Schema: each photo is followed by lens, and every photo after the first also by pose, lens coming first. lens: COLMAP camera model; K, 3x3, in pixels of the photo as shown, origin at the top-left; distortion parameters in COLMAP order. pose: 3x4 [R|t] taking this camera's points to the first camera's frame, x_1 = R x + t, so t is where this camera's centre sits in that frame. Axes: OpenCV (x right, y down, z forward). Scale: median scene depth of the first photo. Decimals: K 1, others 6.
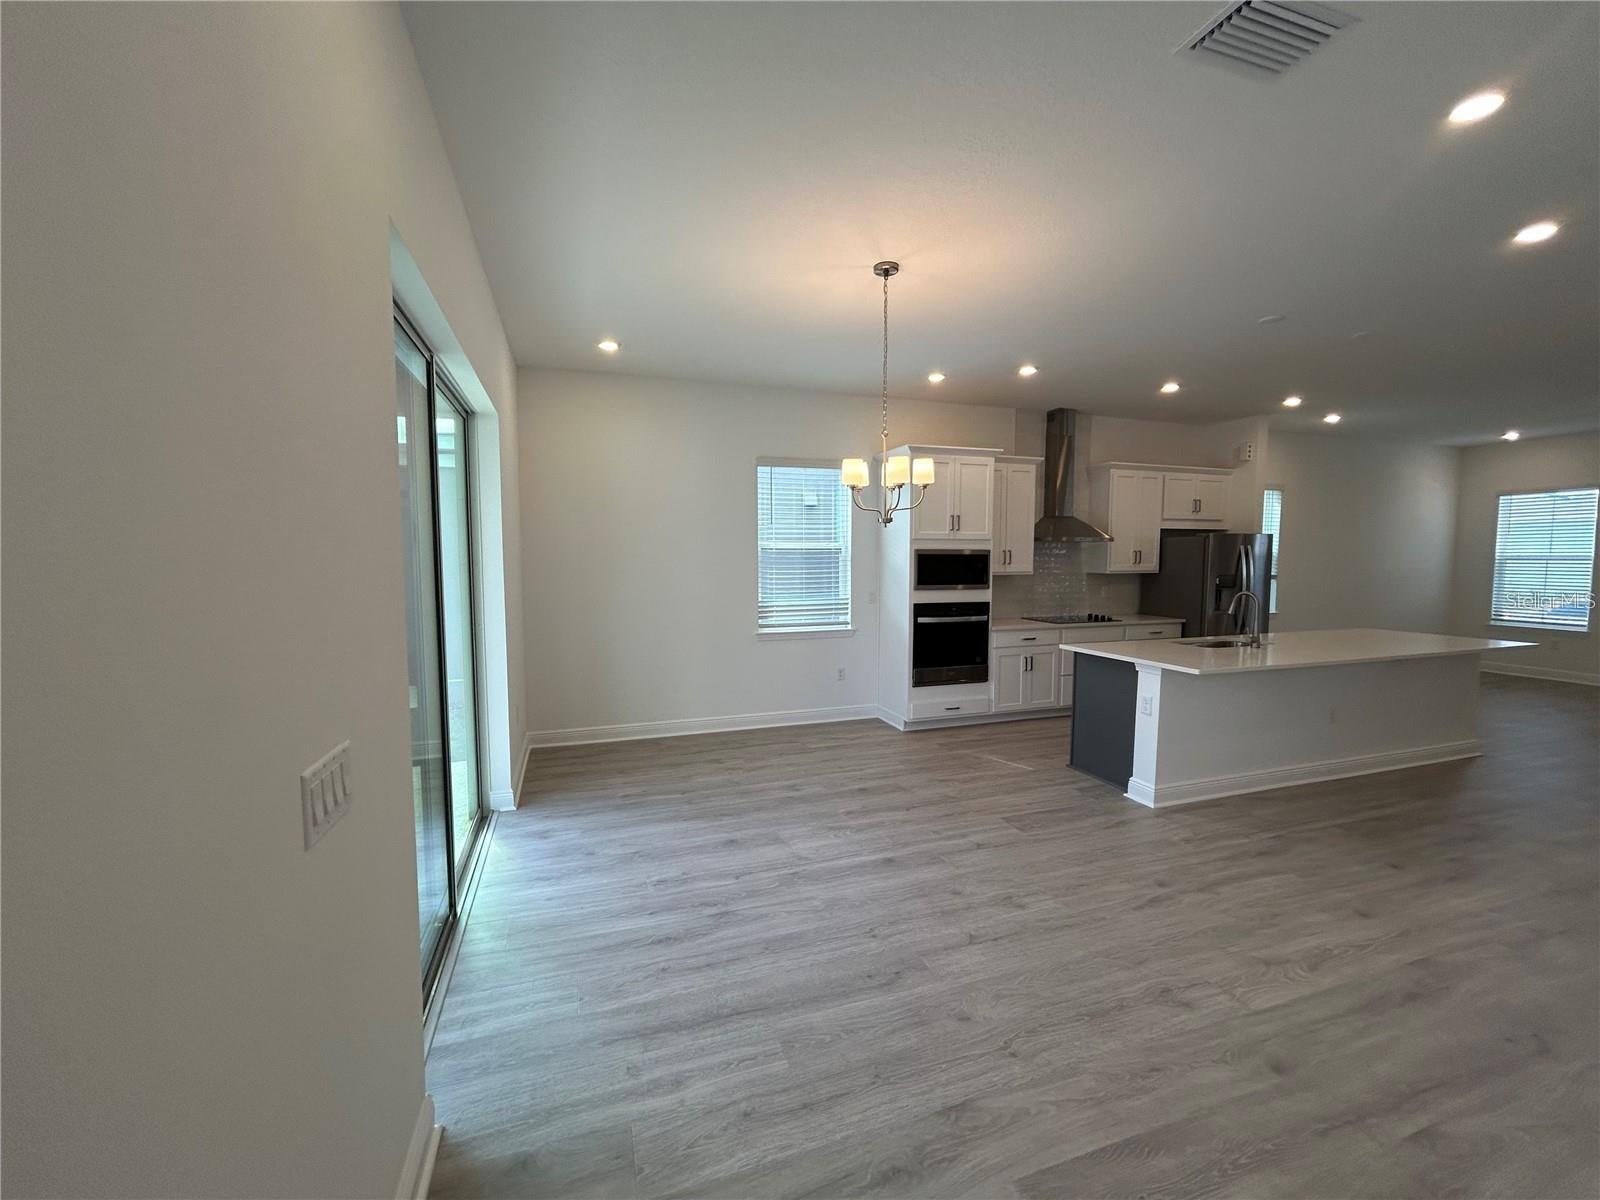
lens RADIAL K [[679.9, 0, 790.5], [0, 679.9, 598.7], [0, 0, 1]] dist [0.012618, -0.000092]
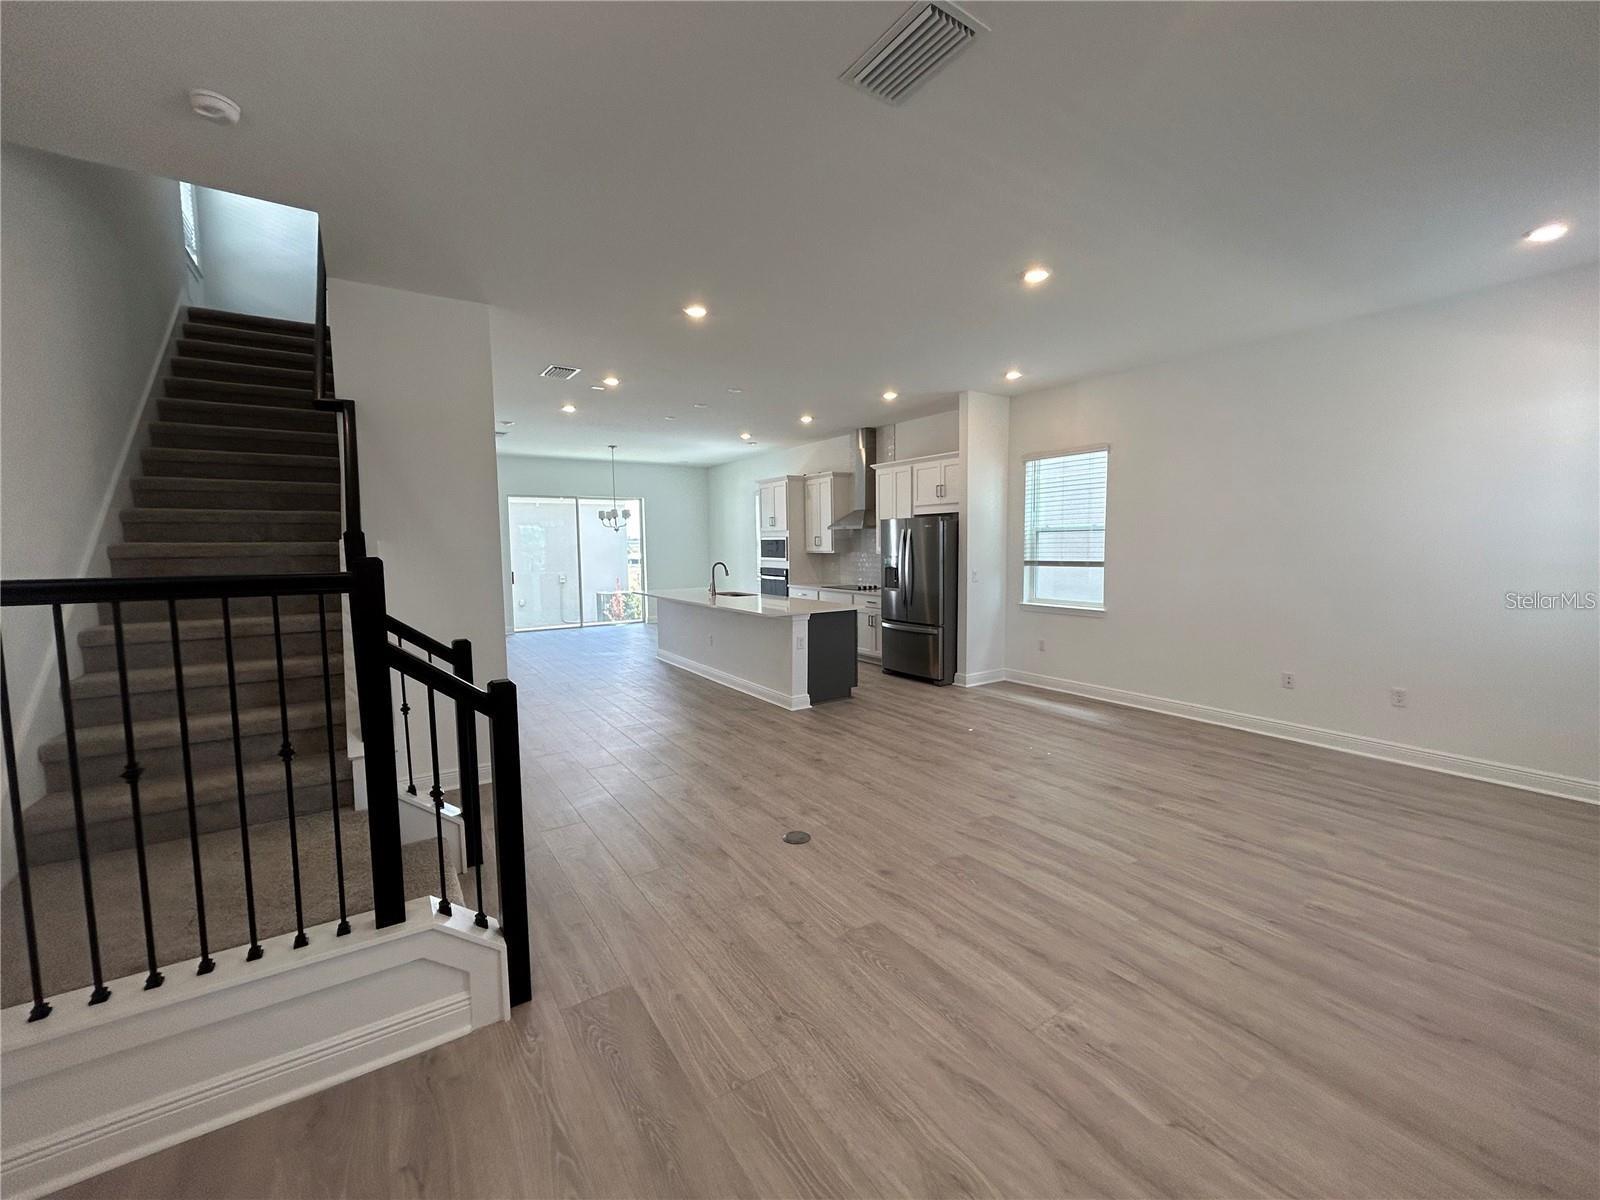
lens RADIAL K [[668.3, 0, 818.4], [0, 668.3, 604.1], [0, 0, 1]] dist [-0.004556, -0.000400]
pose [[0.251400, 0.086876, -0.963976, 1.841366], [-0.044353, 0.995951, 0.078190, -0.040864], [0.966867, 0.023098, 0.254235, 0.665728]]
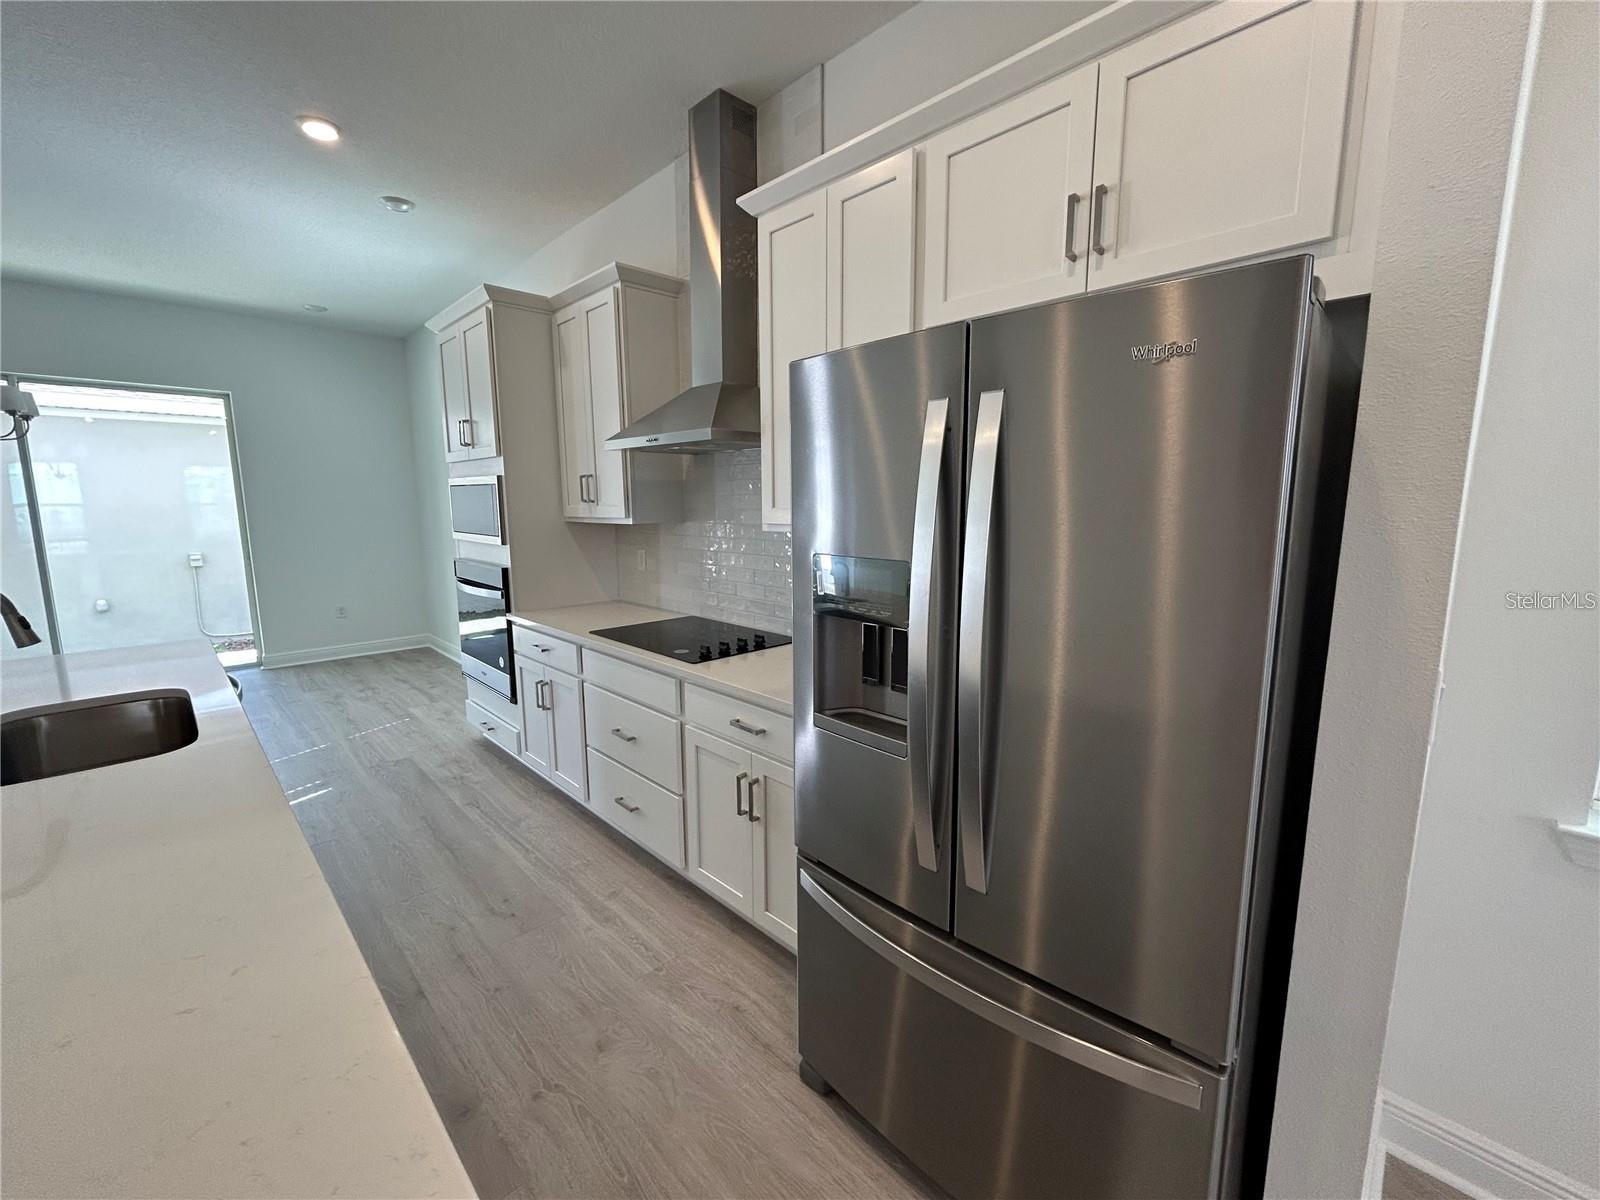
lens RADIAL K [[679.9, 0, 790.5], [0, 679.9, 598.7], [0, 0, 1]] dist [0.012618, -0.000092]
pose [[0.389192, 0.134971, -0.911215, 0.905724], [-0.044638, 0.990808, 0.127695, -0.054307], [0.920074, -0.009023, 0.391640, 0.988713]]
